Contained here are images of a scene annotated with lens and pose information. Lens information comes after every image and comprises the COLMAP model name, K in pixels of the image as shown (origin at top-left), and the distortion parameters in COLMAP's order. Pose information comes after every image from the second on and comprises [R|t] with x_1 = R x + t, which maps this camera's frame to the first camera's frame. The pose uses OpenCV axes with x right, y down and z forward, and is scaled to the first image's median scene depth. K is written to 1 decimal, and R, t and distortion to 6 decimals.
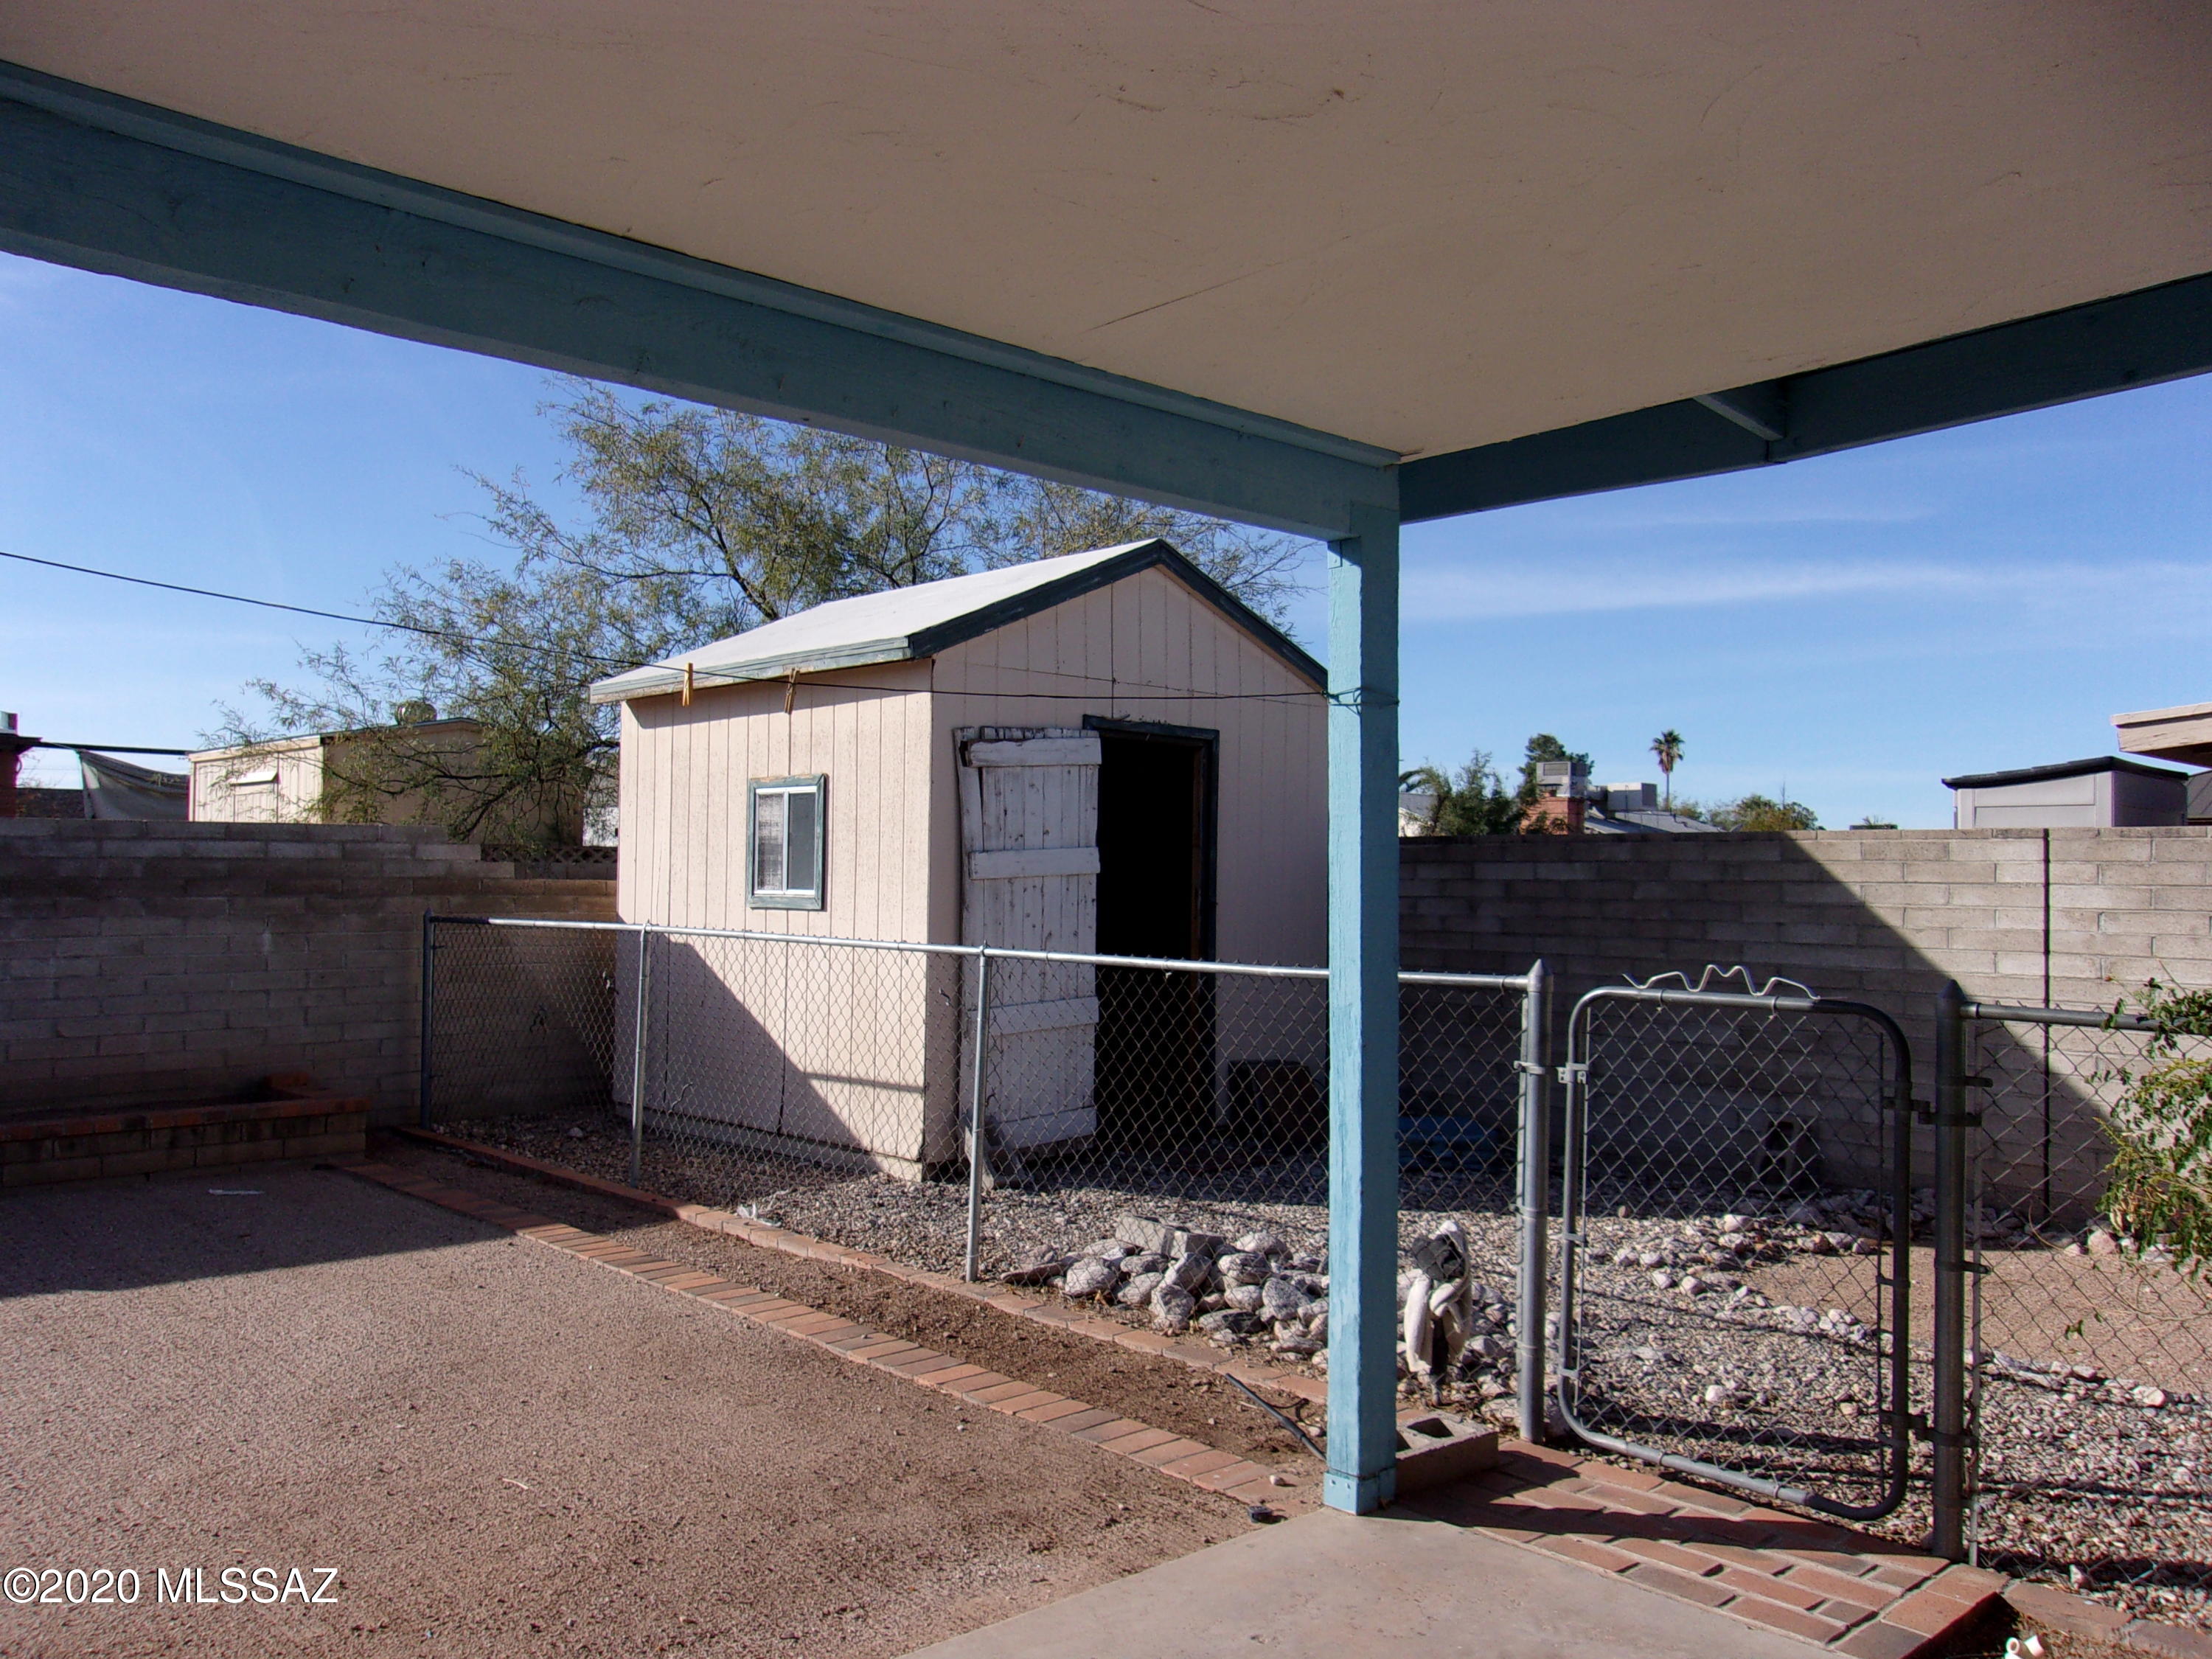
lens RADIAL K [[1742.1, 0, 1105.5], [0, 1742.1, 833.3], [0, 0, 1]] dist [0.000799, 0.000429]
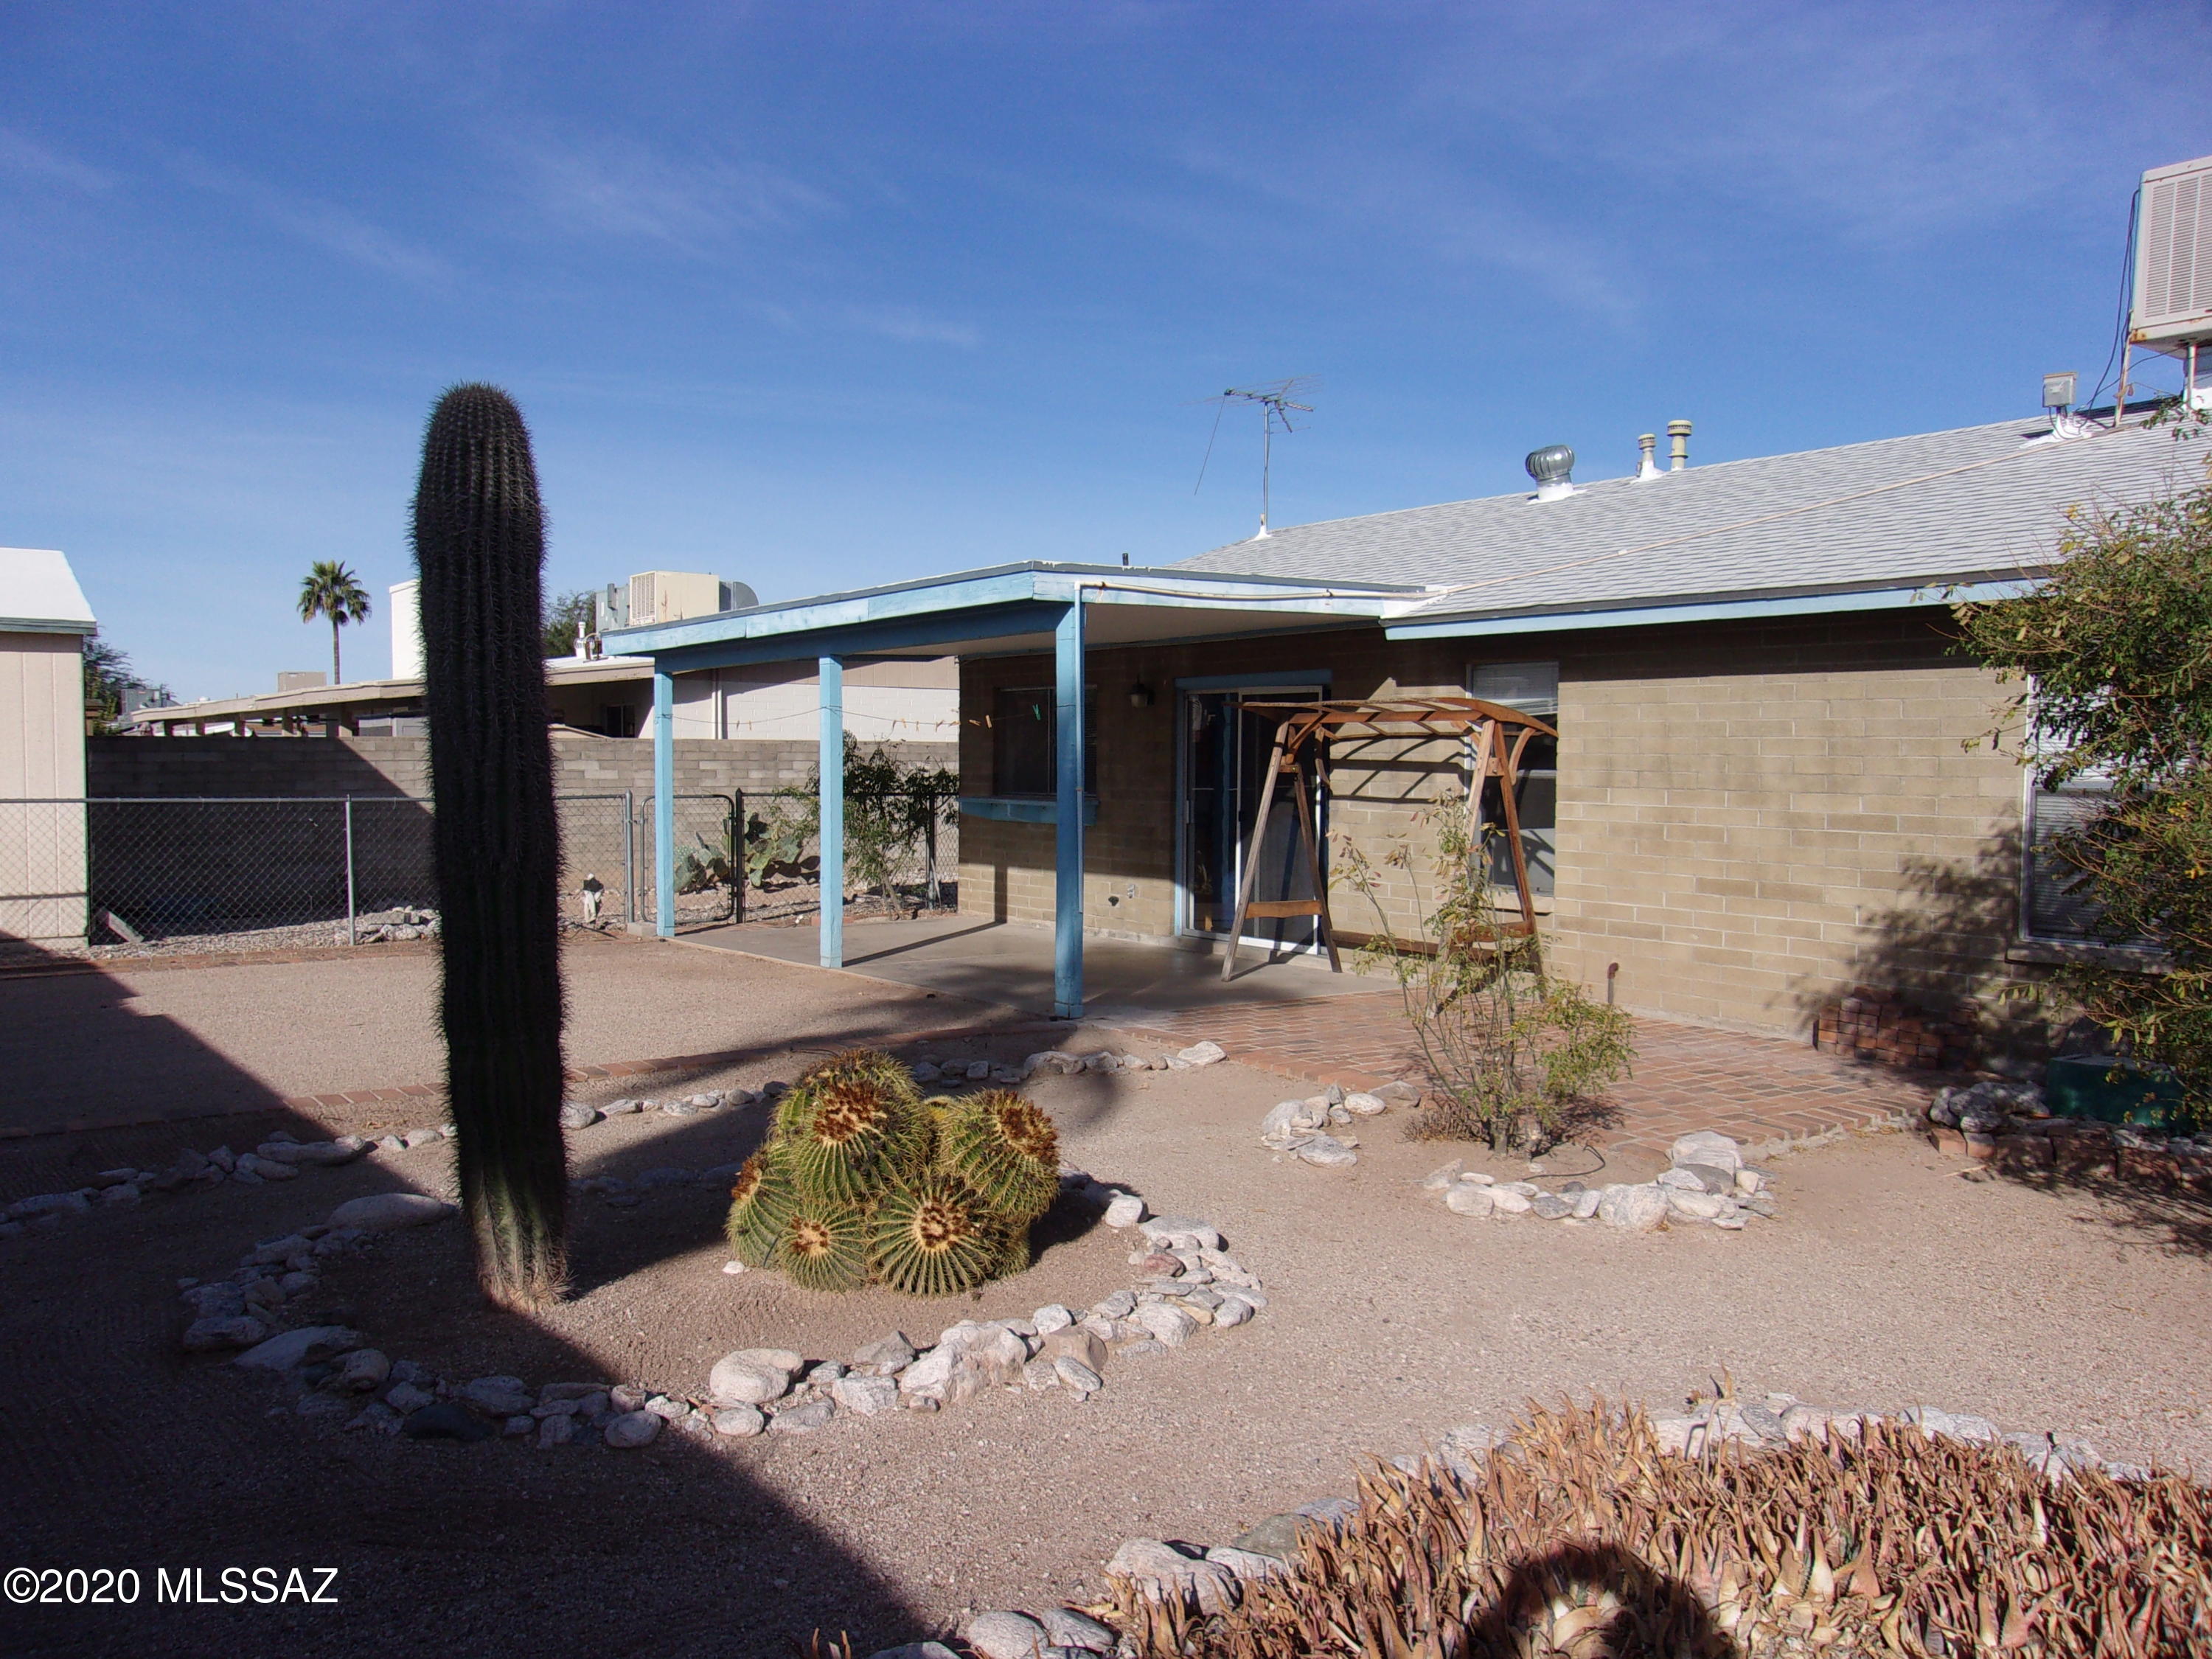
lens RADIAL K [[1742.1, 0, 1105.2], [0, 1742.1, 833.0], [0, 0, 1]] dist [0.000799, 0.000429]
pose [[0.098404, -0.057360, 0.993492, -1.627606], [-0.023667, 0.997920, 0.059960, -0.033702], [-0.994865, -0.029413, 0.096842, -0.131010]]
